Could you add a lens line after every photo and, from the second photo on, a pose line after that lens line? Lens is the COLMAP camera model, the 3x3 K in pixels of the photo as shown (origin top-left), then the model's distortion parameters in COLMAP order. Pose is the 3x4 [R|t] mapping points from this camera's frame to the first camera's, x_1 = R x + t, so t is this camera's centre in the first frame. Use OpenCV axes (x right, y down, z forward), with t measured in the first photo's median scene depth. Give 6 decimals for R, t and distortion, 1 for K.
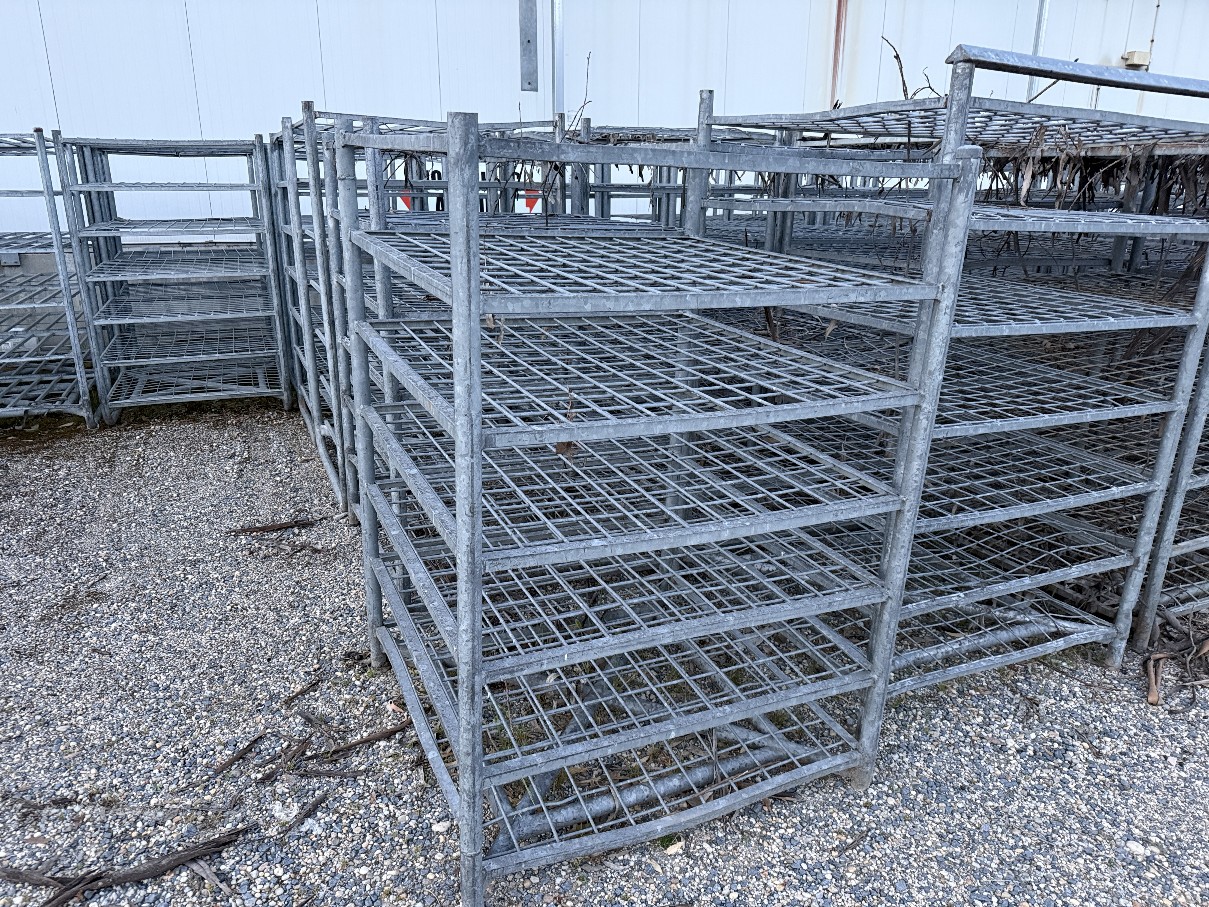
lens RADIAL K [[849.1, 0, 606.5], [0, 849.1, 454.5], [0, 0, 1]] dist [0.024825, -0.031571]
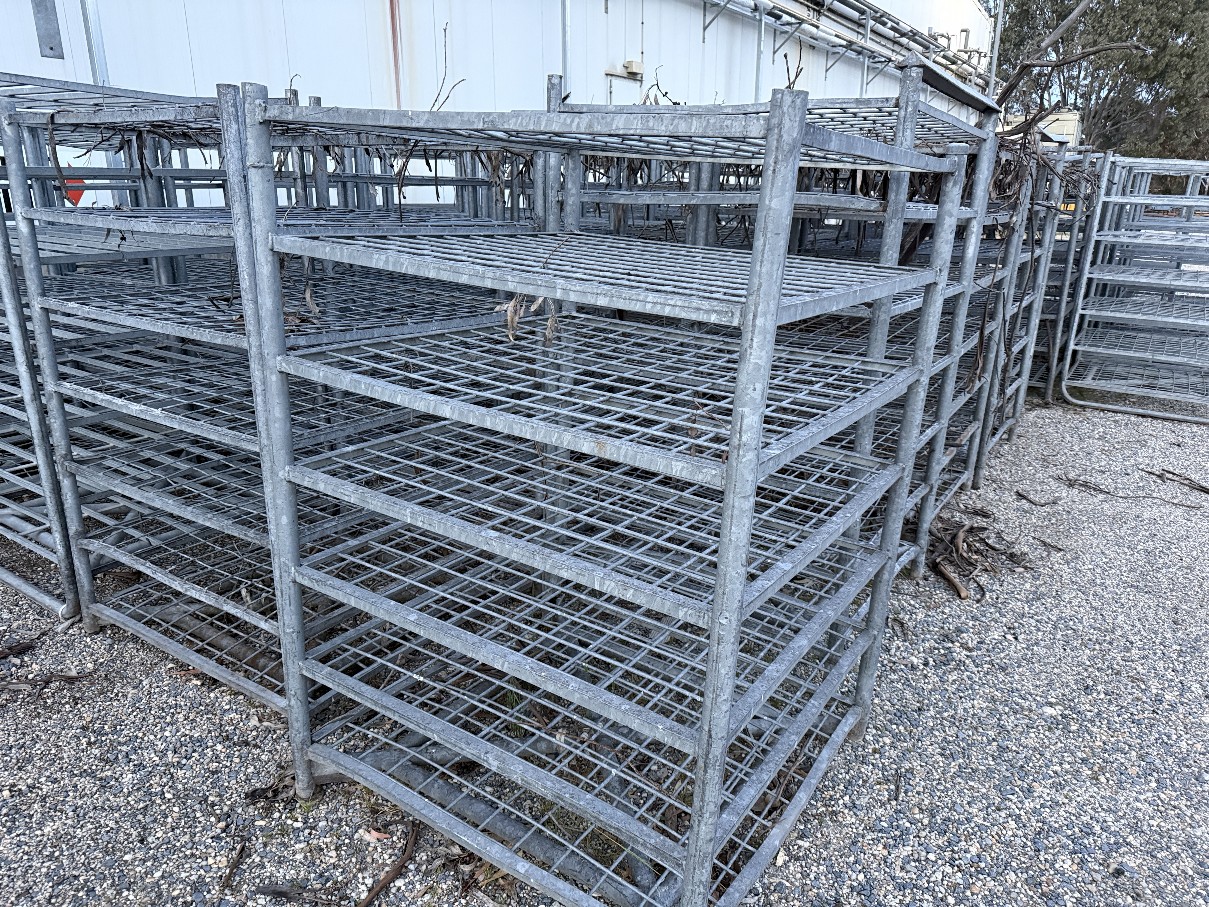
lens RADIAL K [[849.1, 0, 605.7], [0, 849.1, 451.2], [0, 0, 1]] dist [0.024825, -0.031571]
pose [[0.849148, -0.157746, 0.504047, -0.400240], [0.153774, 0.986851, 0.049788, -0.062553], [-0.505273, 0.035232, 0.862240, 0.185496]]
